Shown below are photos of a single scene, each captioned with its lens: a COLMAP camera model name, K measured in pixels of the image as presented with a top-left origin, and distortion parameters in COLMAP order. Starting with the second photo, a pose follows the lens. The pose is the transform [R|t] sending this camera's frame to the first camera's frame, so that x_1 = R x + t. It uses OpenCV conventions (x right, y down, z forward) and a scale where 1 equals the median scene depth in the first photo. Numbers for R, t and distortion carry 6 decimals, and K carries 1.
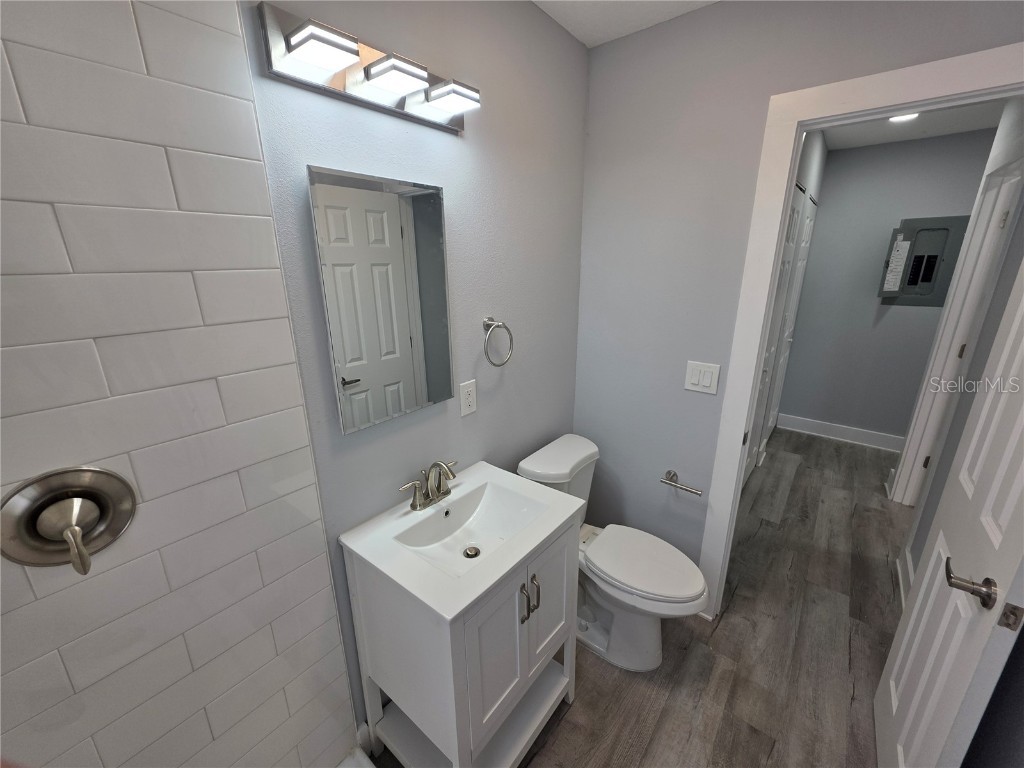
lens RADIAL K [[405.4, 0, 512.3], [0, 405.4, 381.0], [0, 0, 1]] dist [0.004130, -0.000045]
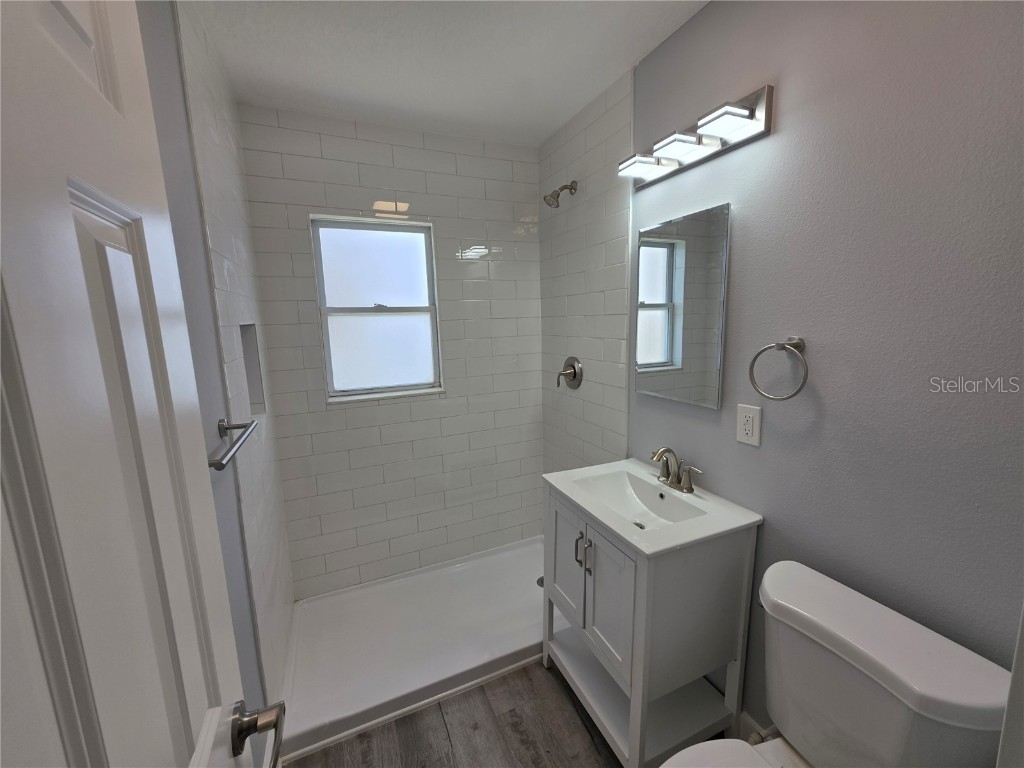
lens RADIAL K [[405.4, 0, 512.3], [0, 405.4, 381.0], [0, 0, 1]] dist [0.004130, -0.000045]
pose [[-0.450645, 0.157873, -0.878633, 0.980776], [-0.226952, 0.931639, 0.283799, -0.199433], [0.863372, 0.327300, -0.384008, 0.983994]]
